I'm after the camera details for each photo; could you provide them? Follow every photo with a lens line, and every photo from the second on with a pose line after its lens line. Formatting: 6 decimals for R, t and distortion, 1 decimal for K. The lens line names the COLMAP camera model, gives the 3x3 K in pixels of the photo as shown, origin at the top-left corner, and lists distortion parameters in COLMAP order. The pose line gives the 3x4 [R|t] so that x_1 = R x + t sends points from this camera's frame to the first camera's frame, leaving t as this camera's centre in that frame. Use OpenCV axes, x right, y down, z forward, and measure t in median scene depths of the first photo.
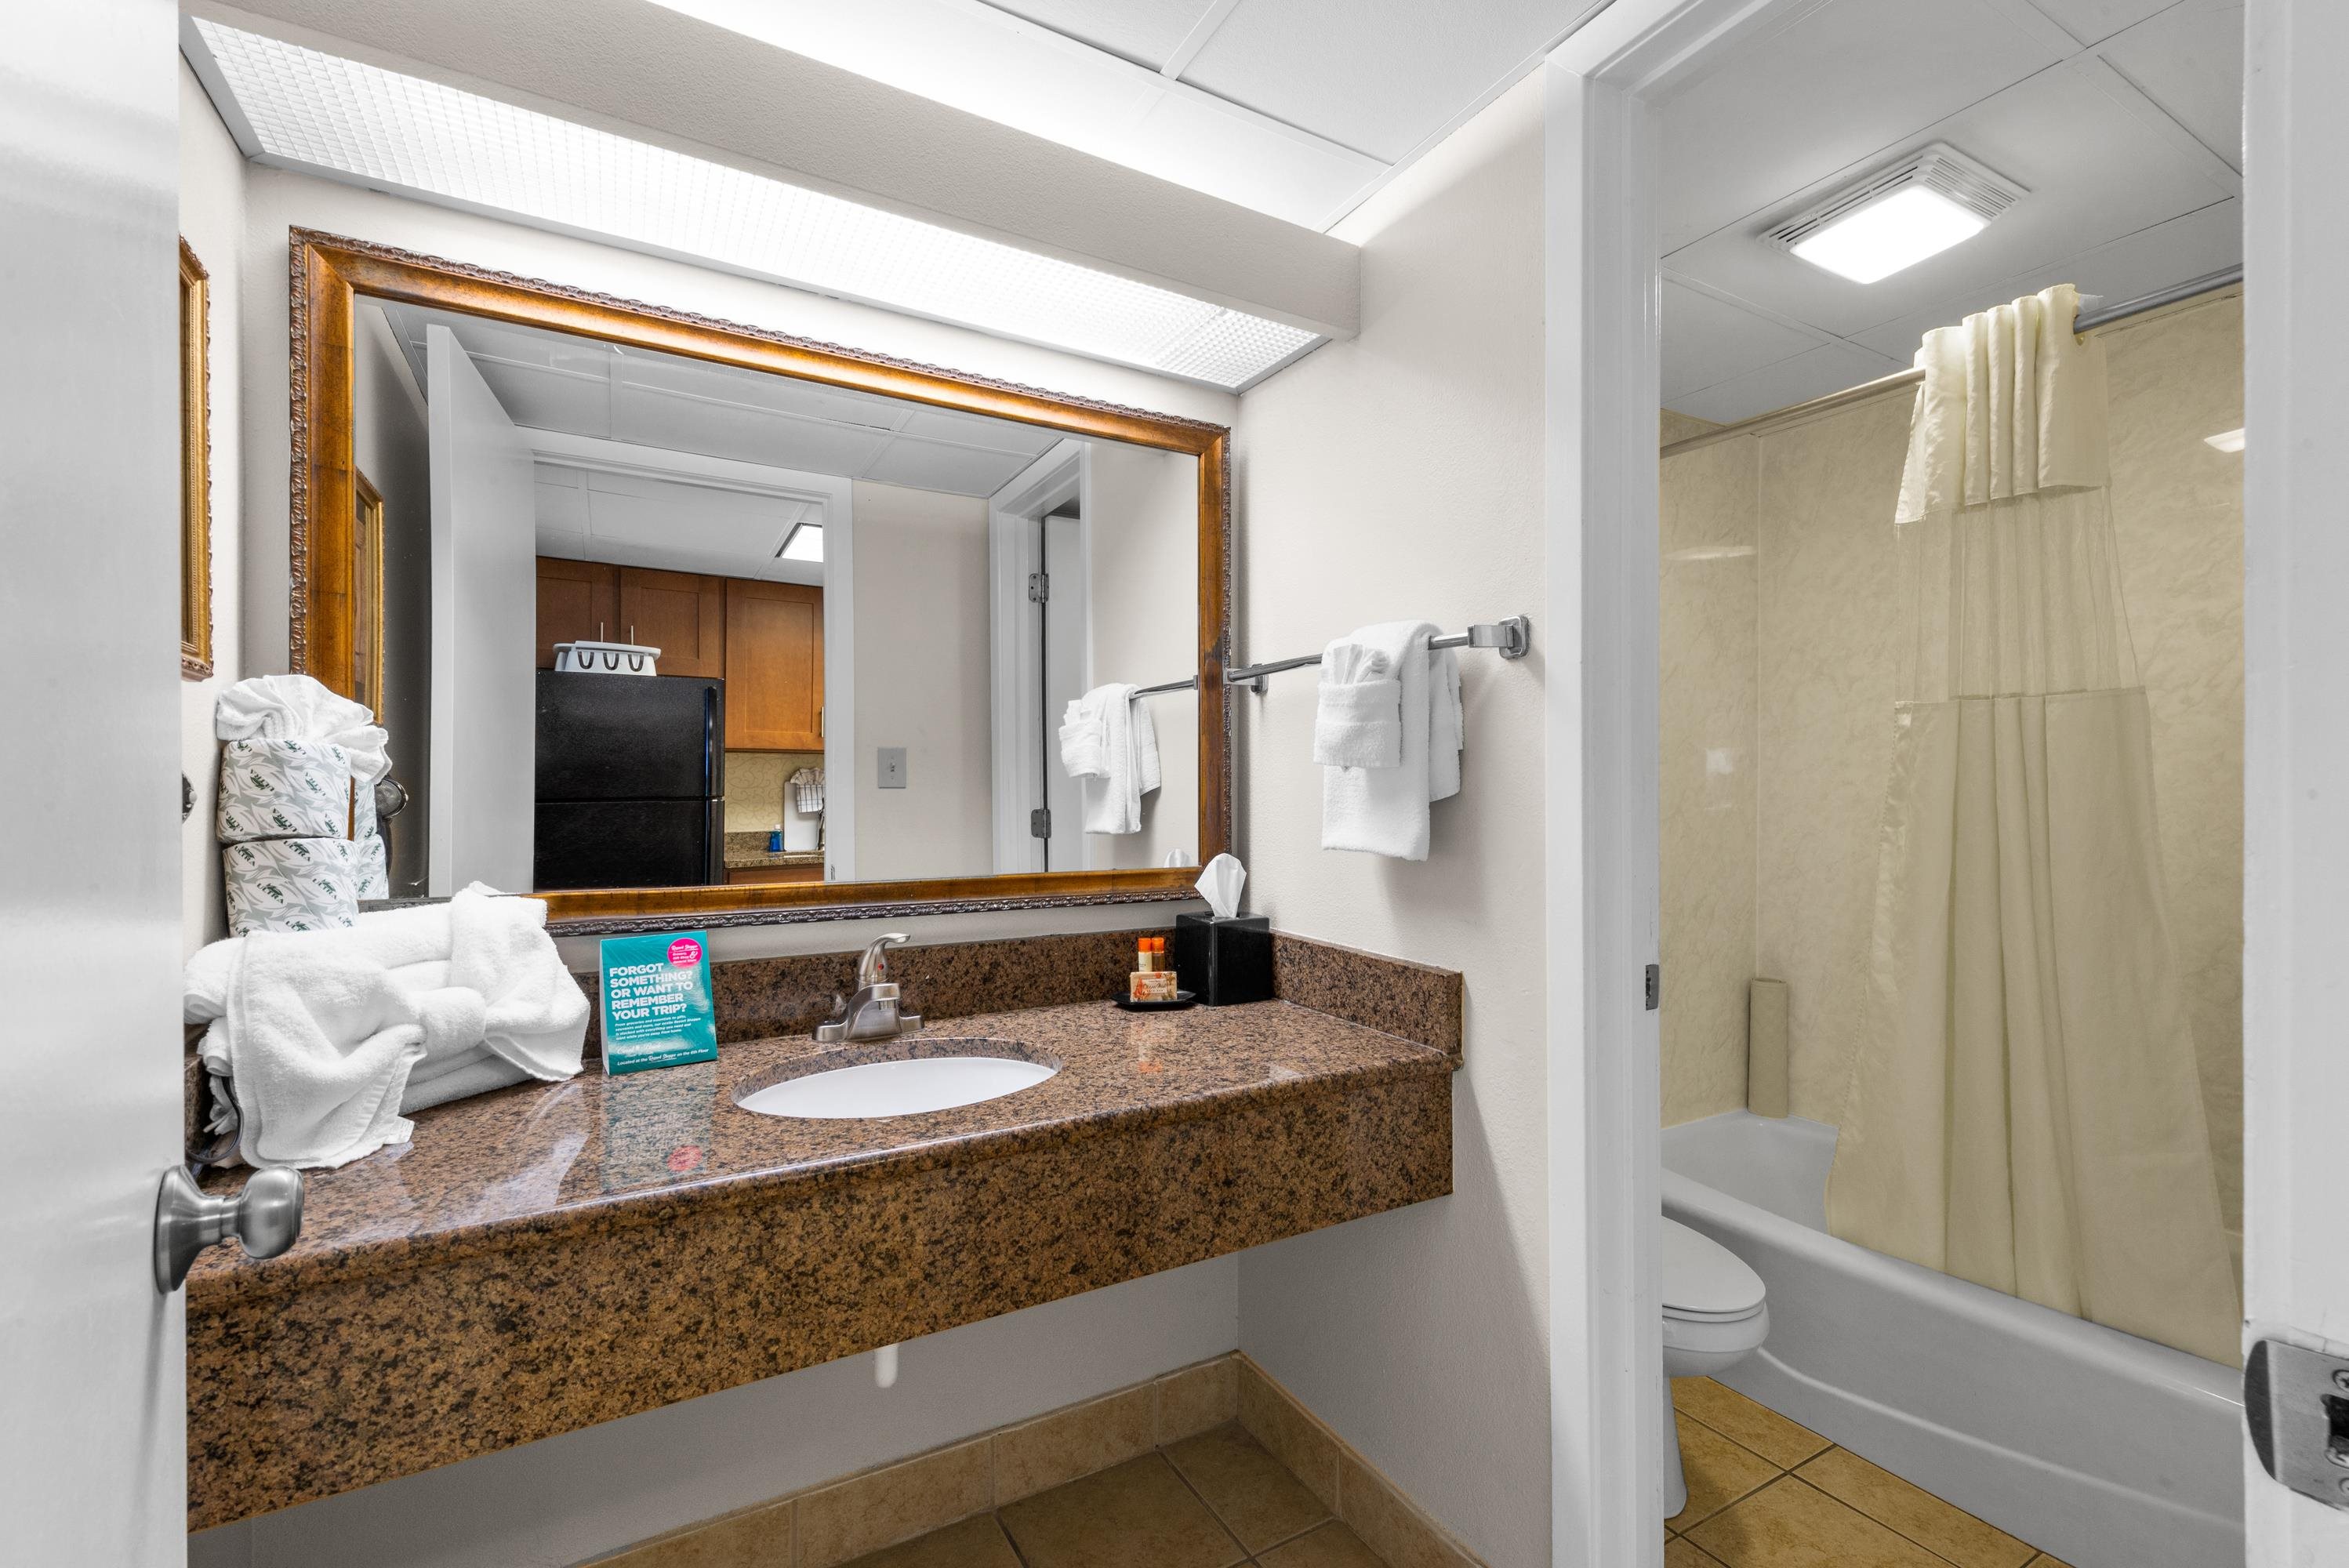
lens RADIAL K [[1034.5, 0, 1180.9], [0, 1034.5, 794.1], [0, 0, 1]] dist [0.009835, -0.000339]
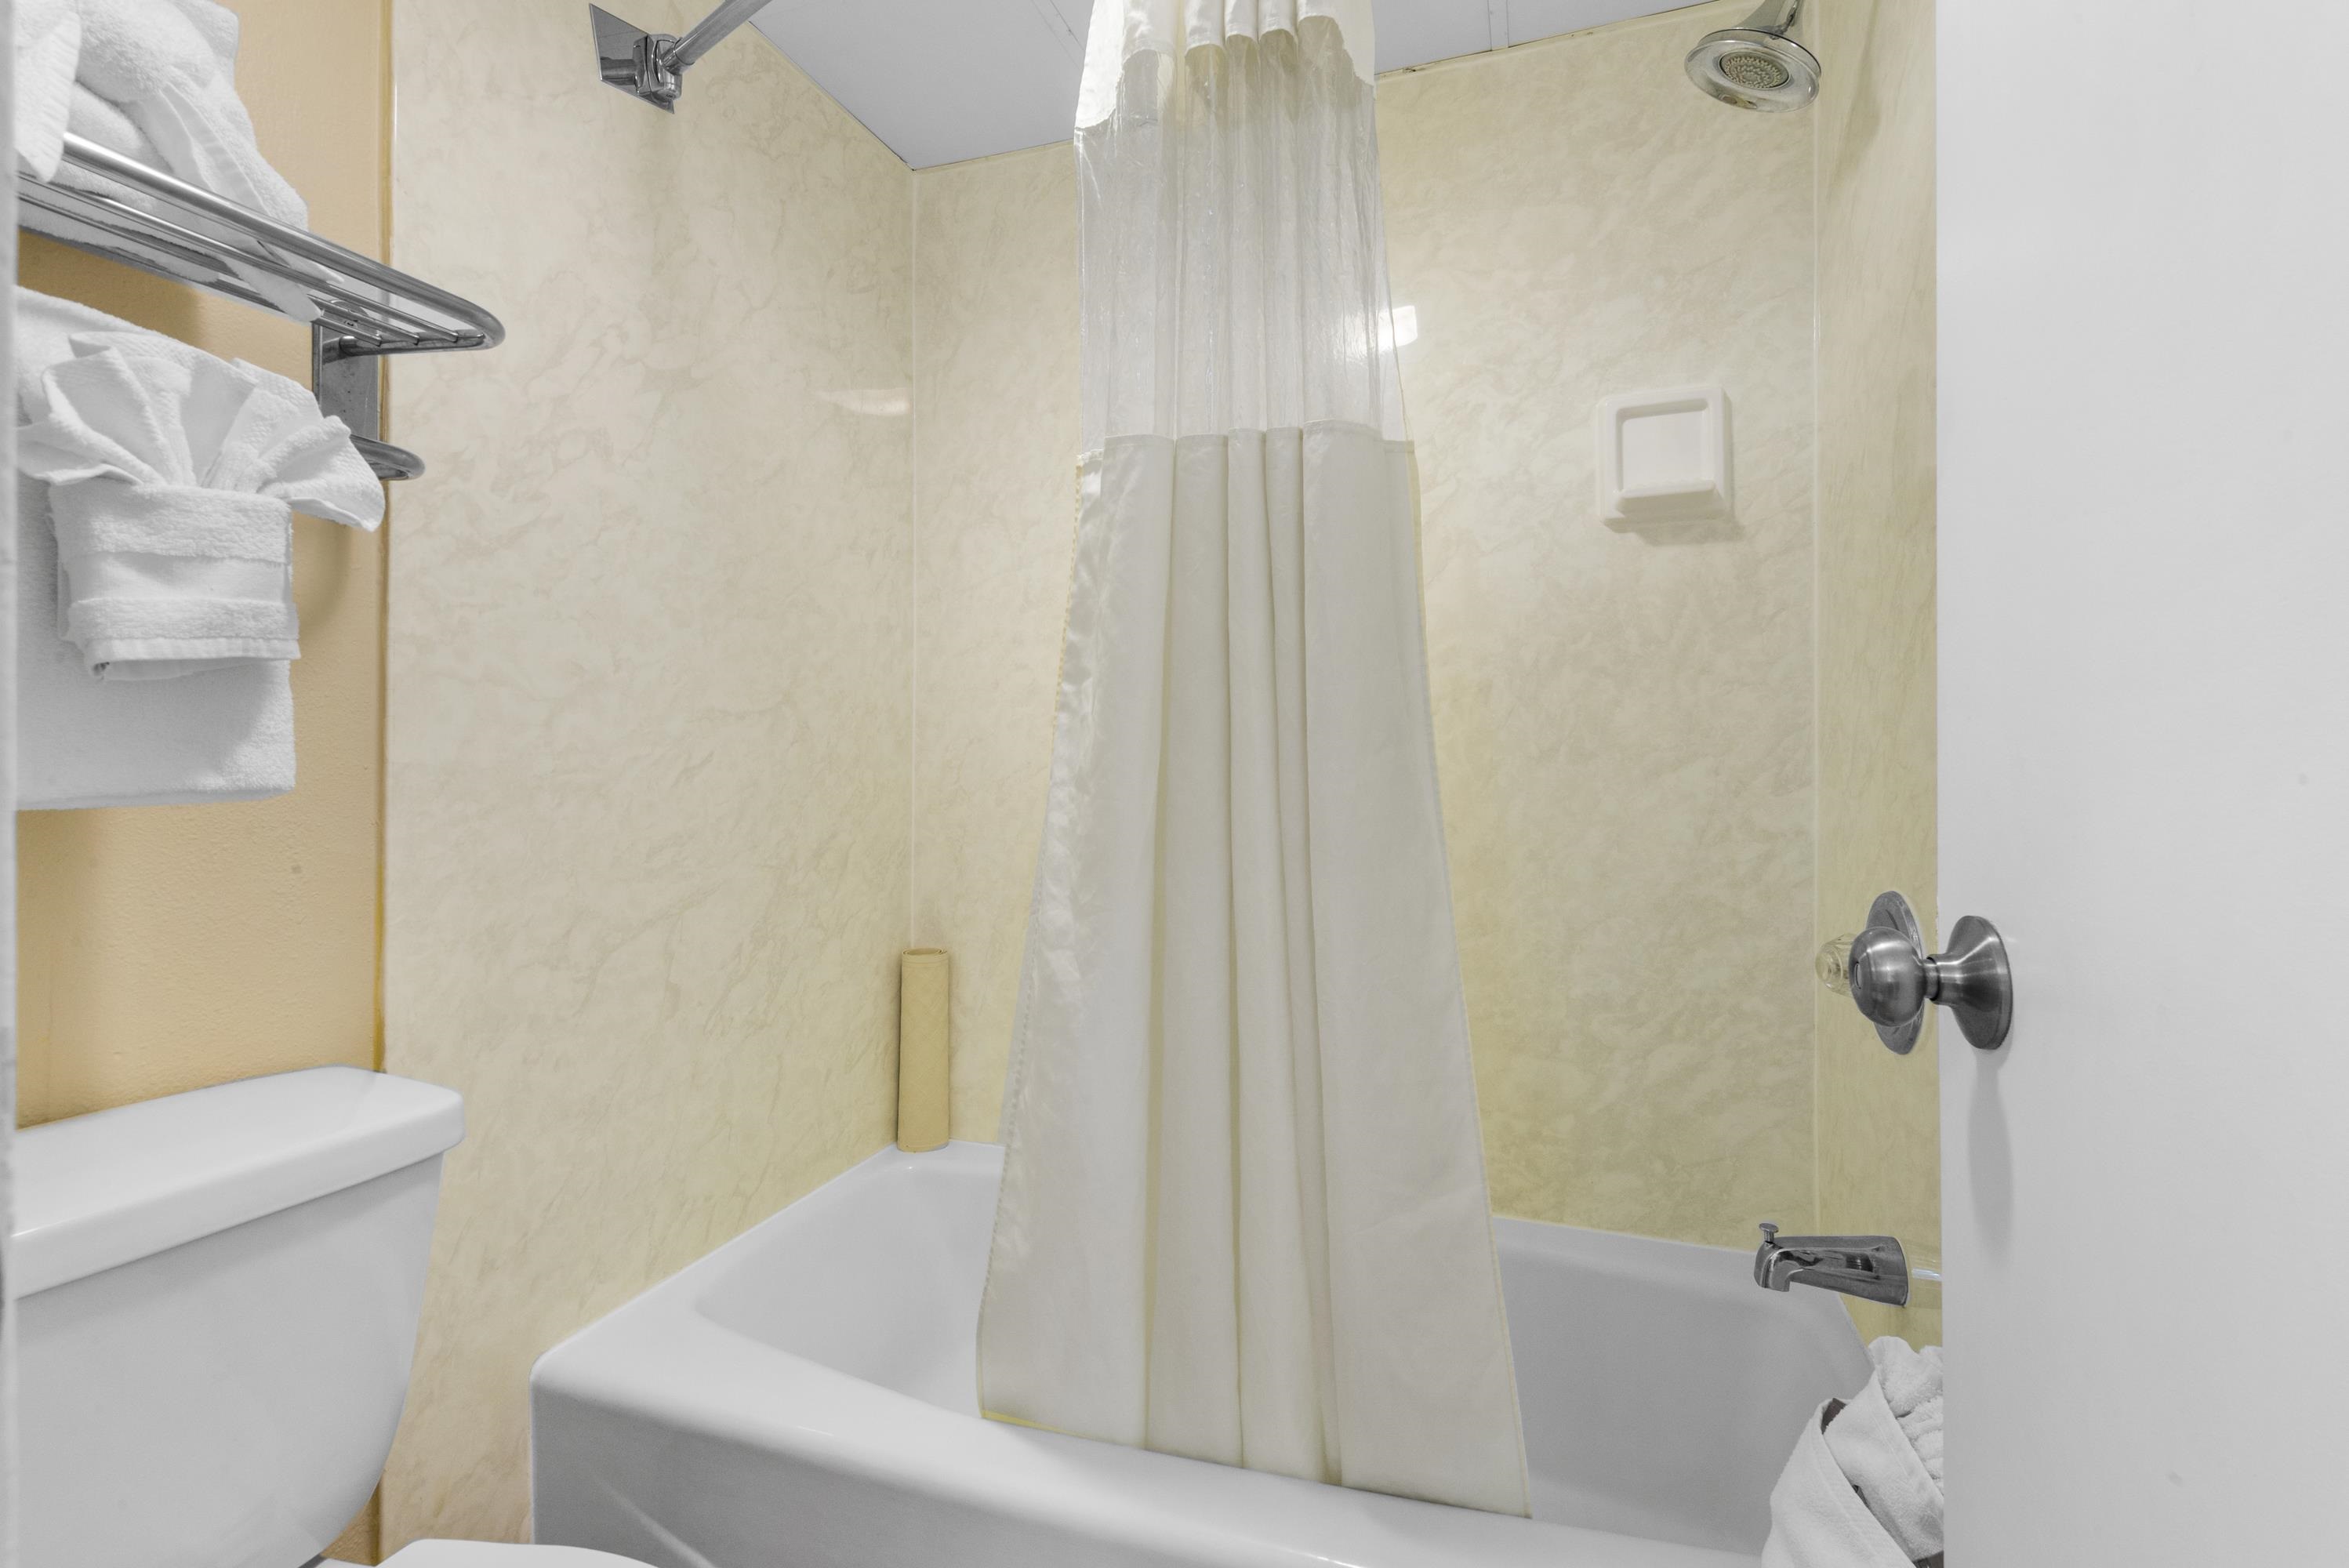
lens RADIAL K [[1046.1, 0, 1204.8], [0, 1046.1, 746.0], [0, 0, 1]] dist [0.000410, -0.000171]
pose [[0.747476, -0.000065, 0.664289, 0.366412], [0.001819, 0.999996, -0.001949, 0.066805], [-0.664287, 0.002665, 0.747473, 0.536282]]
